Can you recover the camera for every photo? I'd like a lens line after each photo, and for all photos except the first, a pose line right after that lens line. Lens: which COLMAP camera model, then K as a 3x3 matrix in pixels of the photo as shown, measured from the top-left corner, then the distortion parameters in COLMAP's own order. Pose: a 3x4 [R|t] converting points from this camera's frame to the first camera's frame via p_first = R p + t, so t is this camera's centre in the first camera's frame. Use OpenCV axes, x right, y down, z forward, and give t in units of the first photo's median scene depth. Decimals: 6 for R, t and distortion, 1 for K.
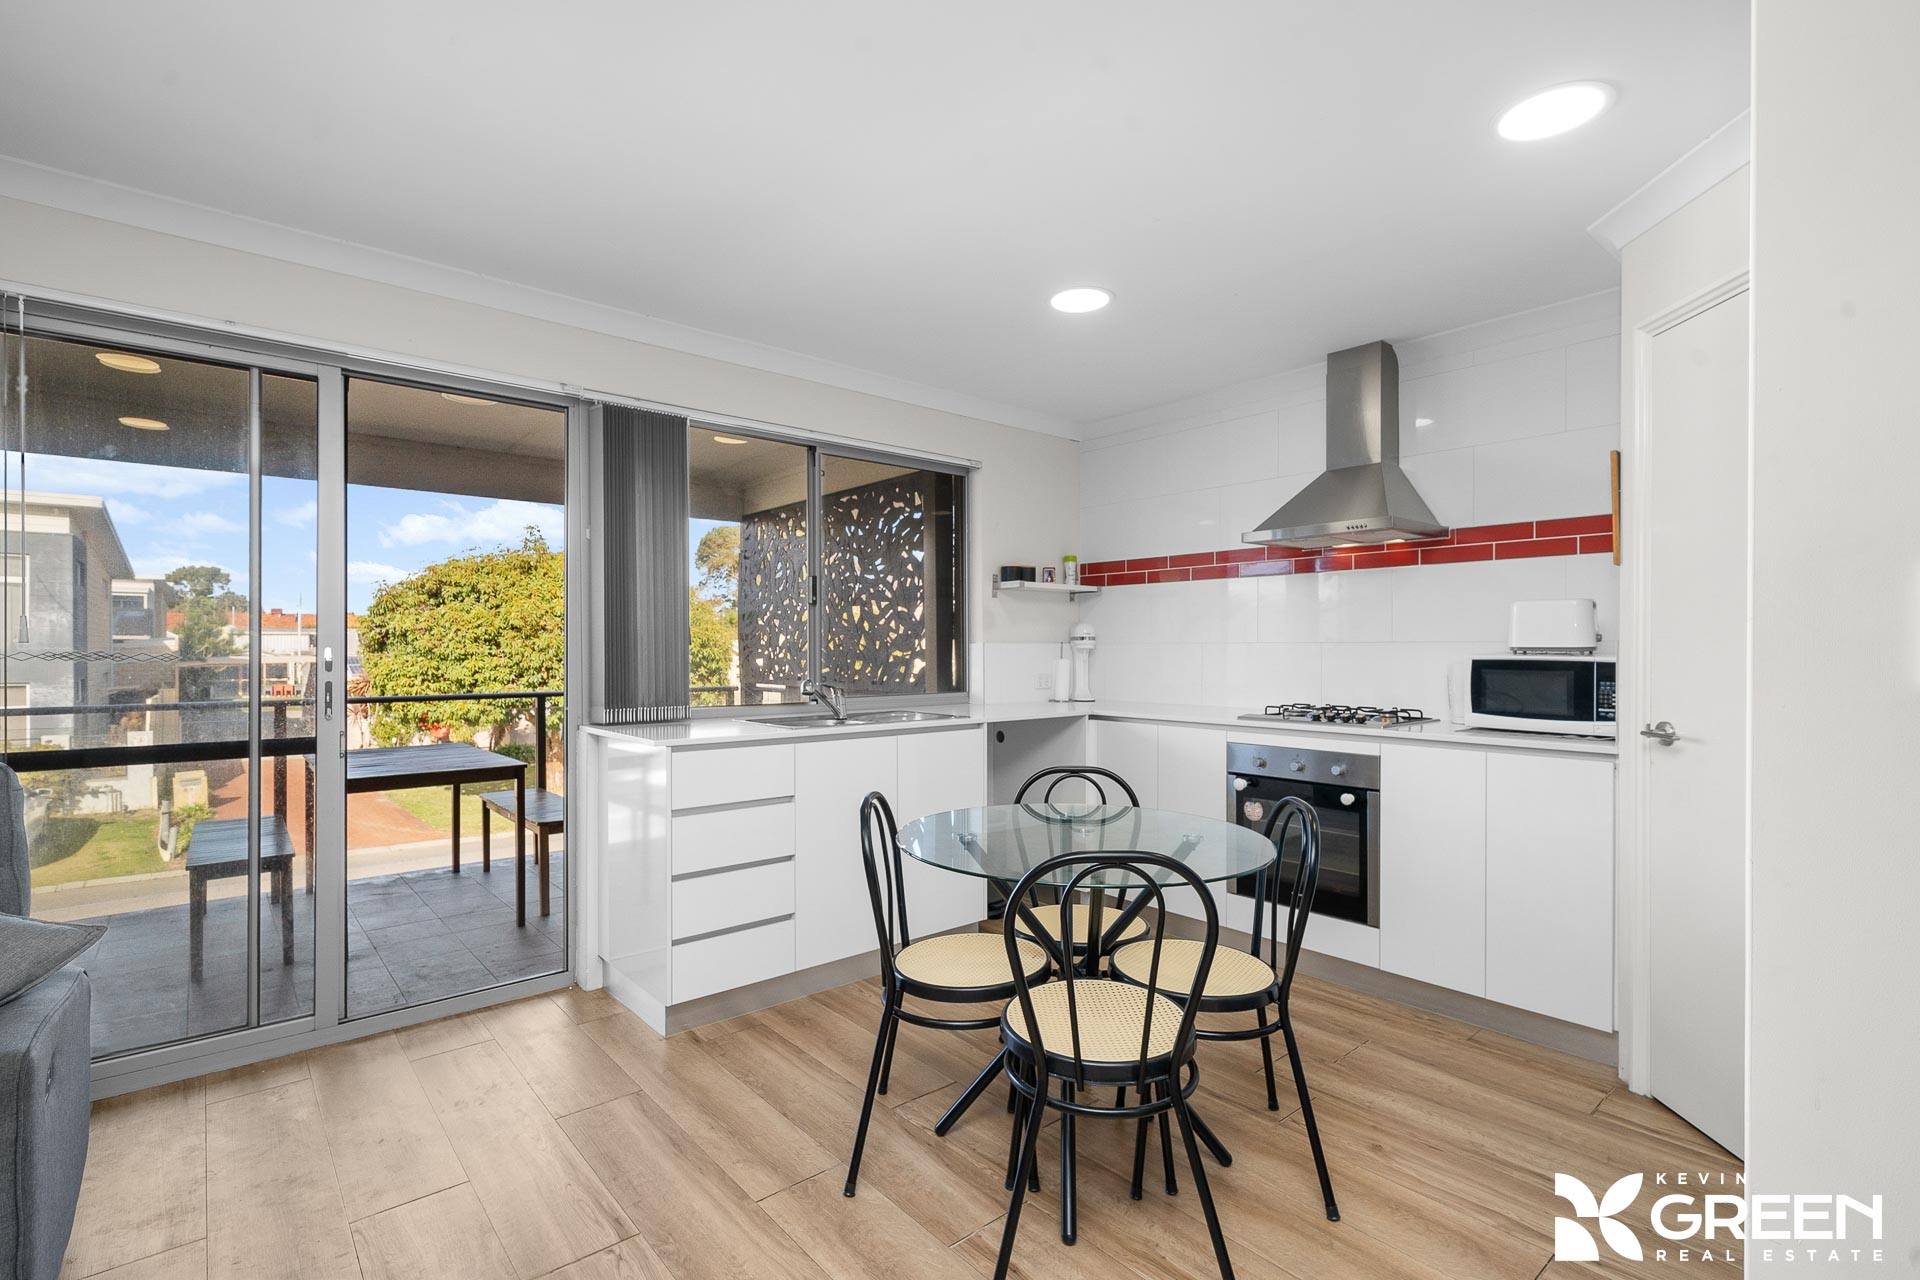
lens RADIAL K [[880.9, 0, 963.2], [0, 880.9, 648.8], [0, 0, 1]] dist [-0.000076, 0.000192]
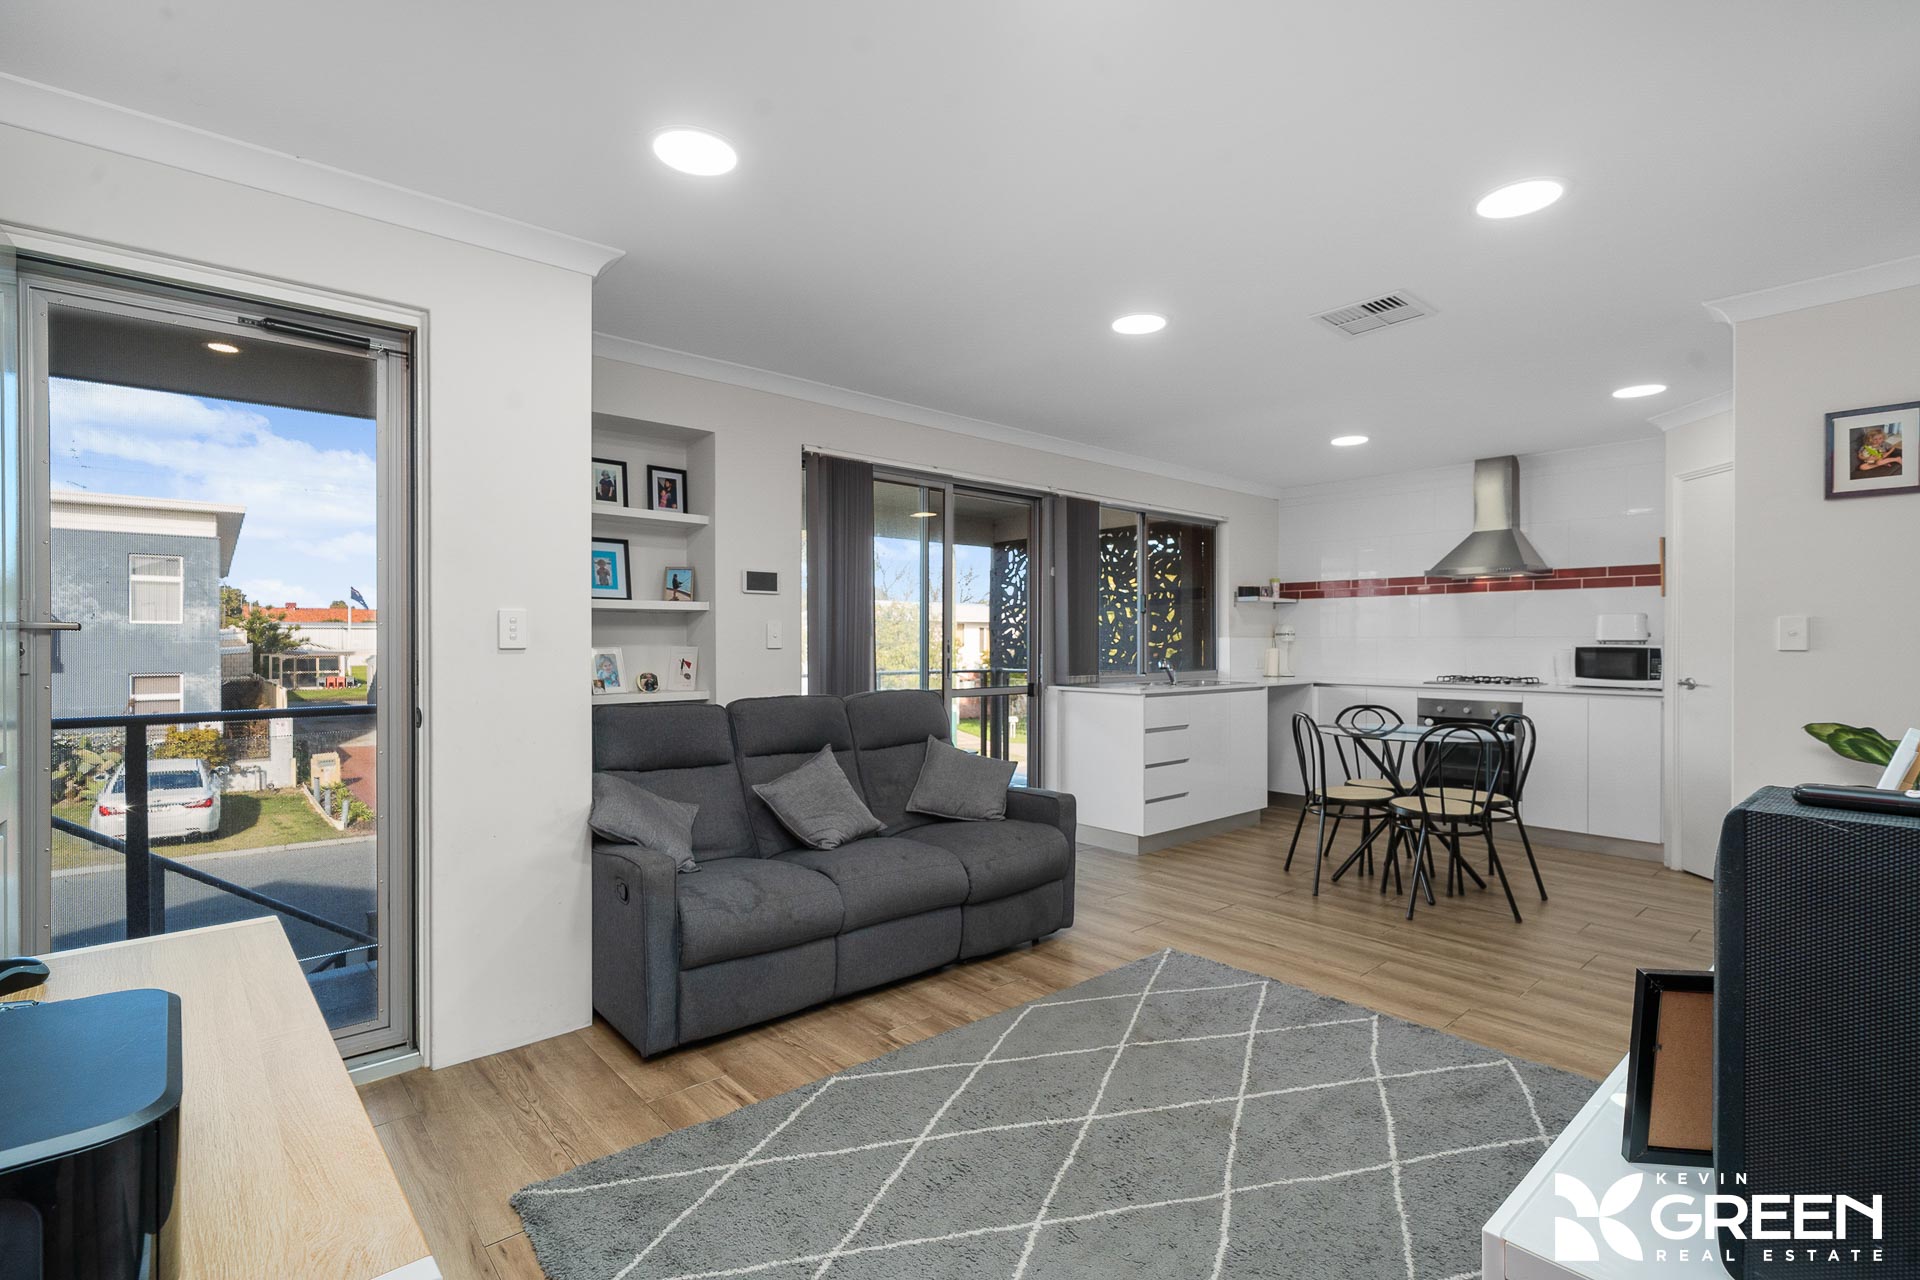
lens RADIAL K [[898.9, 0, 942.3], [0, 898.9, 642.6], [0, 0, 1]] dist [0.001341, 0.000099]
pose [[0.999961, 0.000930, 0.008796, -0.479821], [-0.000924, 0.999999, -0.000702, 0.003996], [-0.008797, 0.000694, 0.999961, -0.535867]]
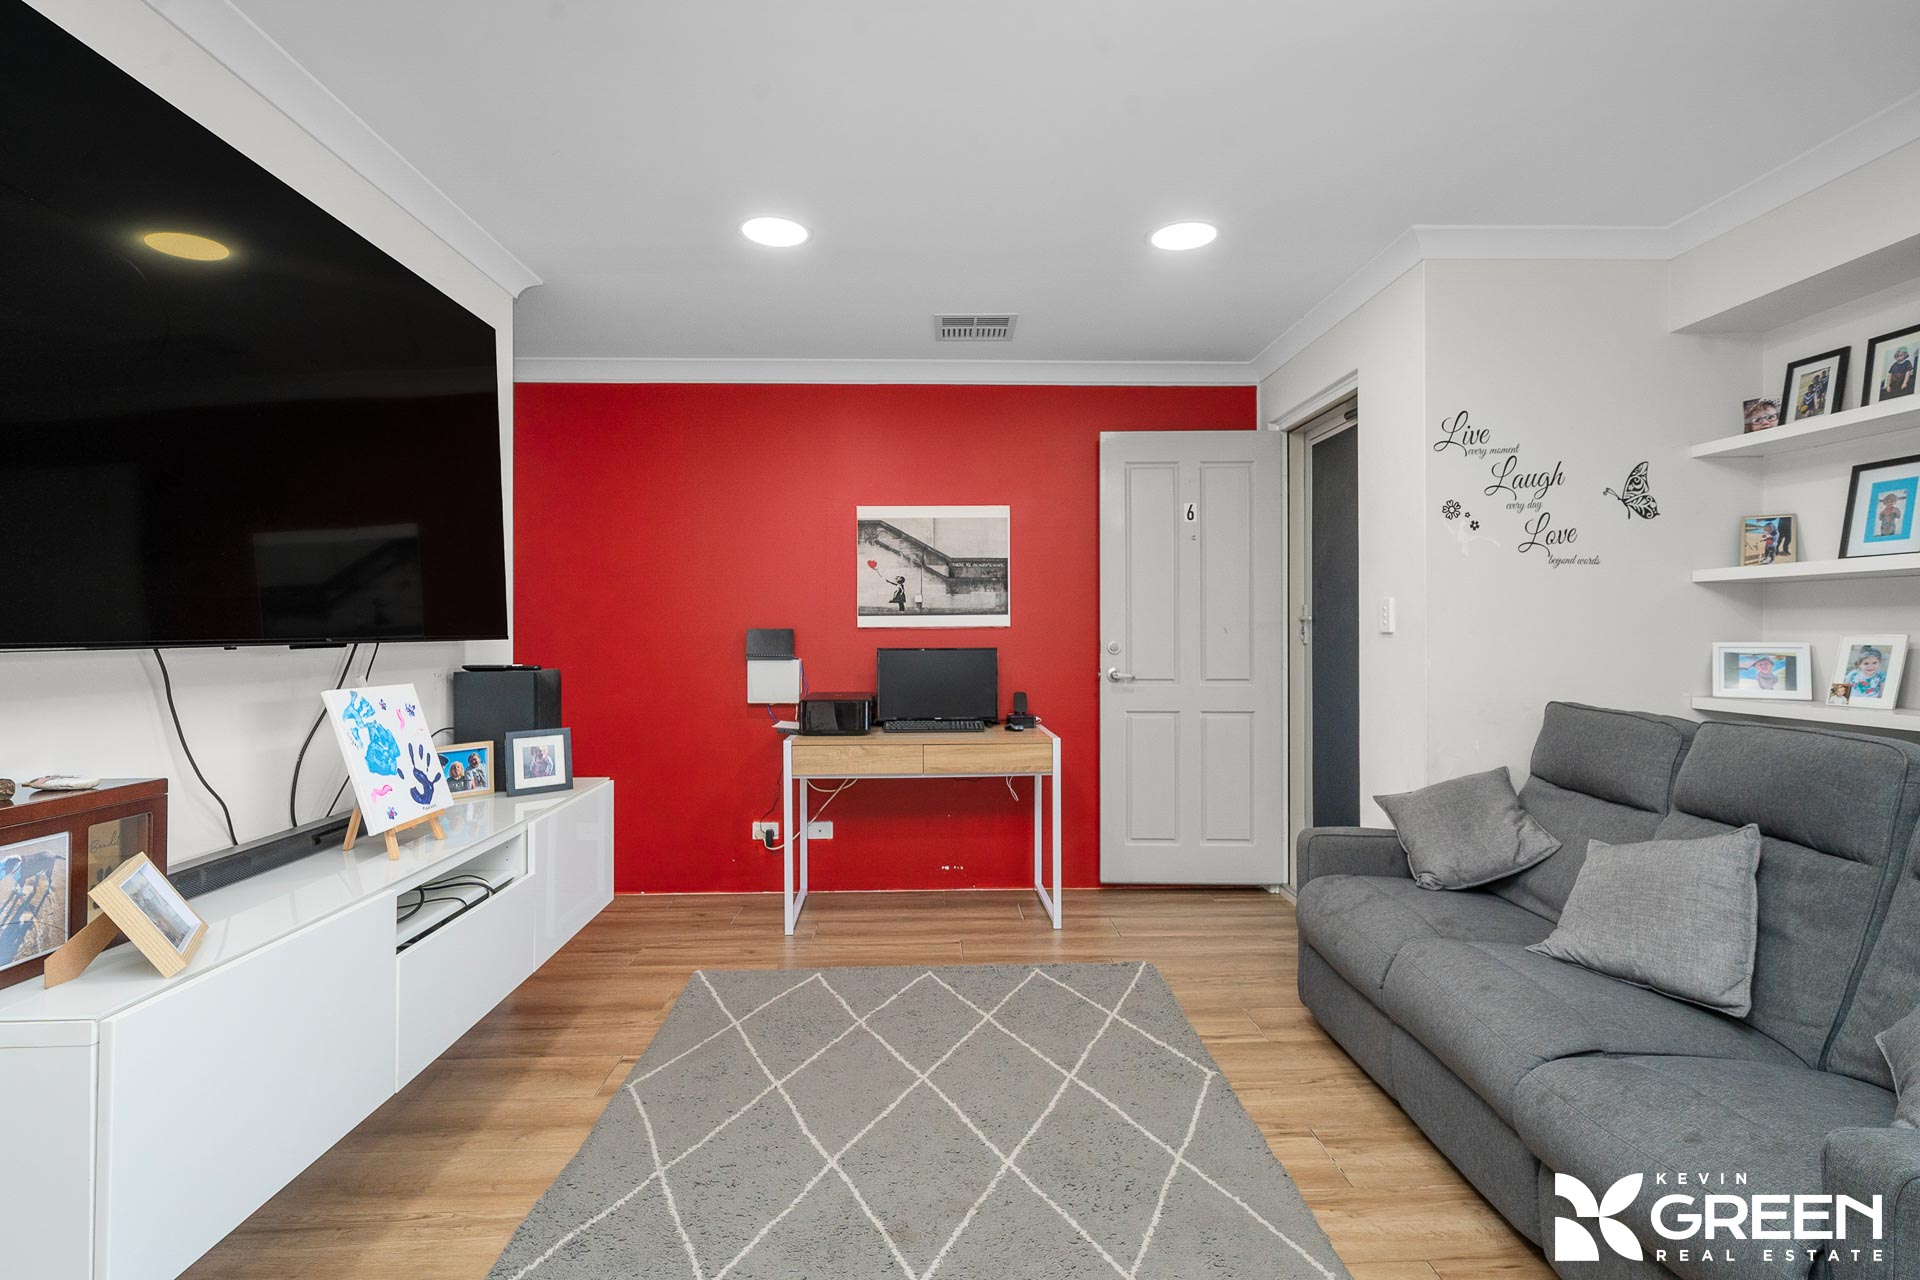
lens RADIAL K [[904.6, 0, 958.6], [0, 904.6, 625.0], [0, 0, 1]] dist [0.000813, 0.000283]
pose [[-0.628113, 0.000552, -0.778122, 0.002589], [0.001402, 0.999999, -0.000423, 0.001875], [0.778121, -0.001357, -0.628113, 0.283828]]
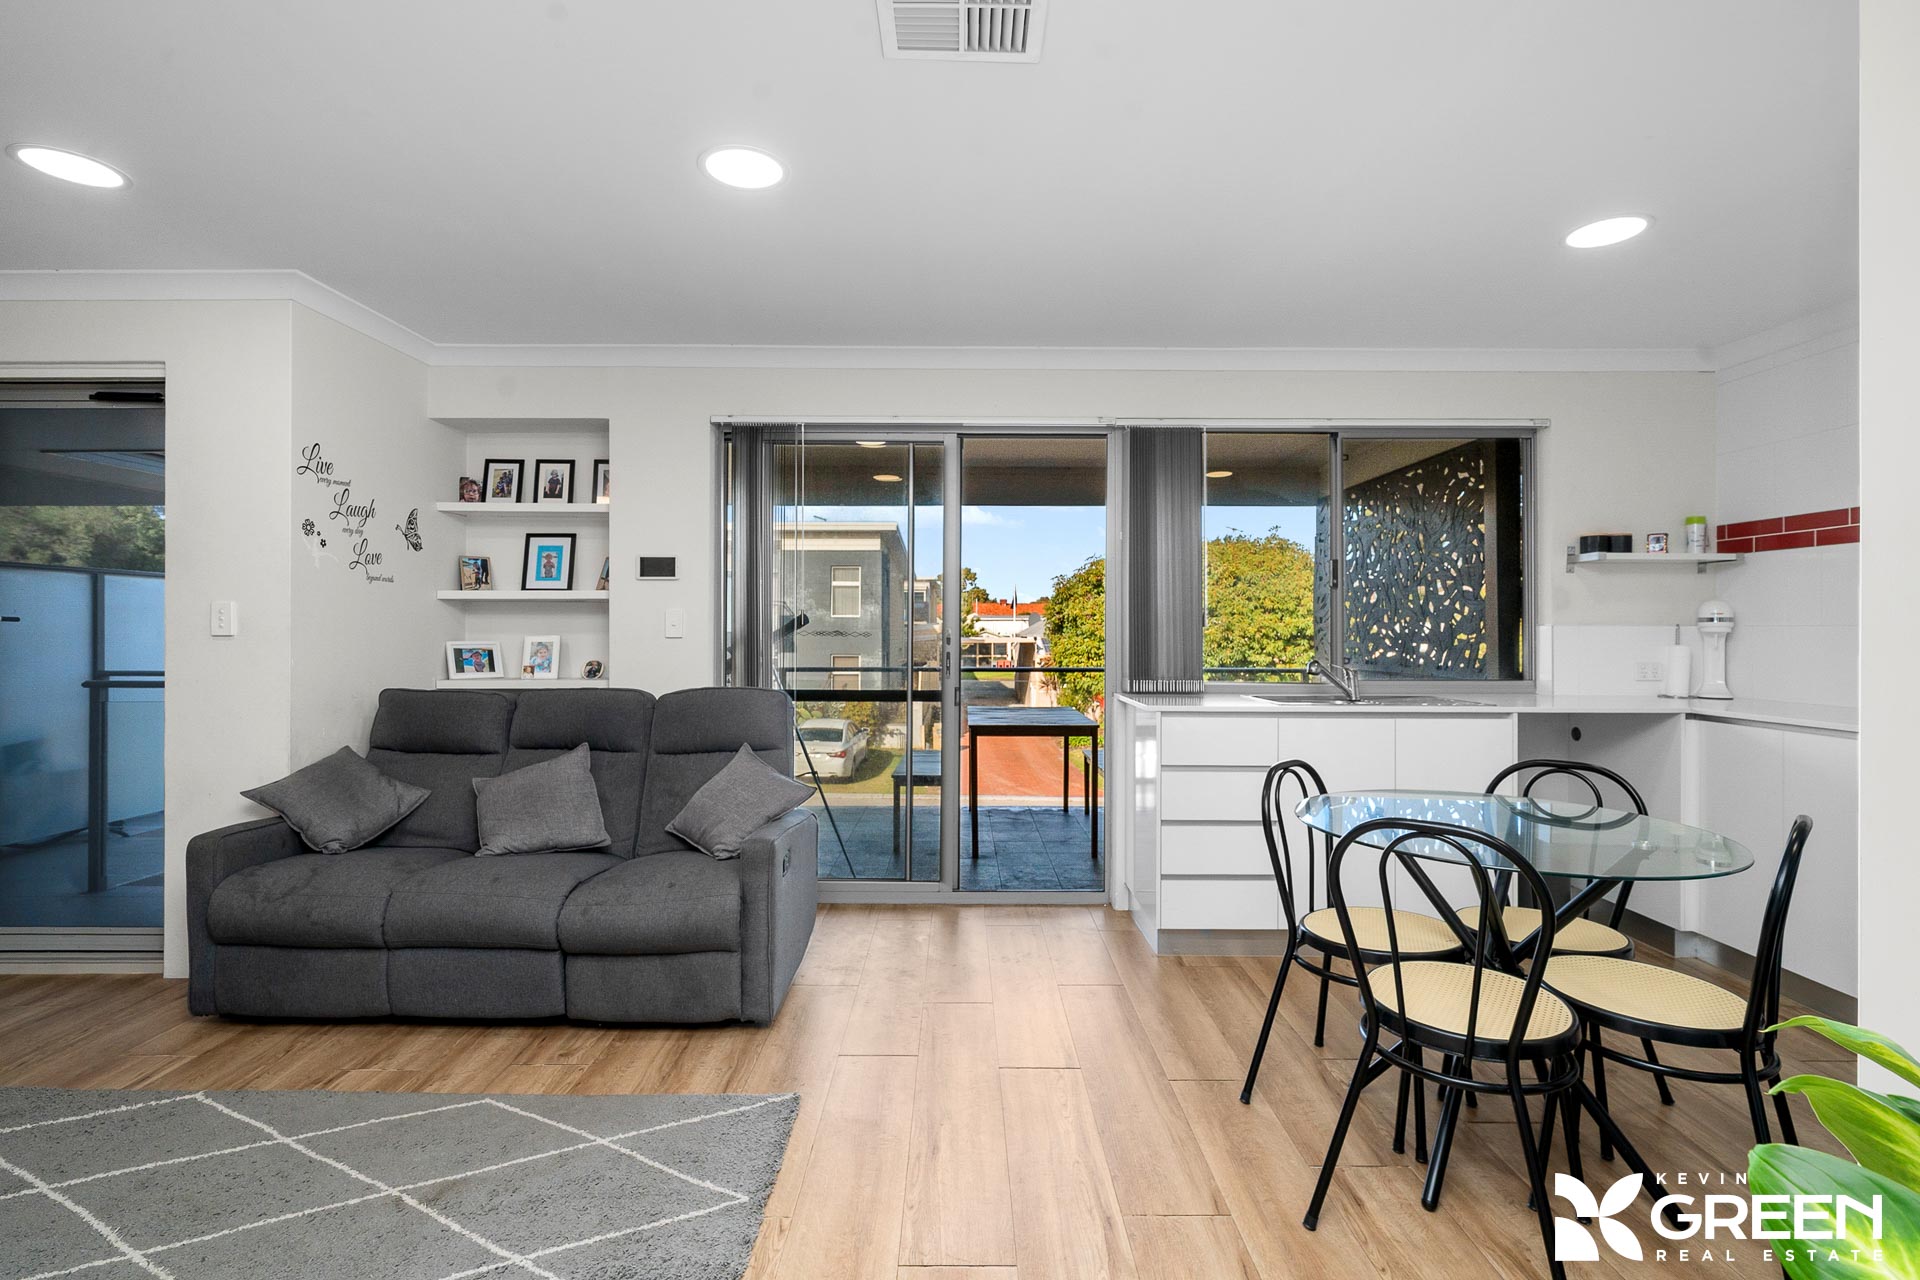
lens RADIAL K [[904.6, 0, 958.6], [0, 904.6, 625.0], [0, 0, 1]] dist [0.000813, 0.000283]
pose [[0.753493, -0.001454, -0.657454, 0.167308], [-0.004198, 0.999967, -0.007022, 0.002068], [0.657442, 0.008051, 0.753462, -0.066113]]
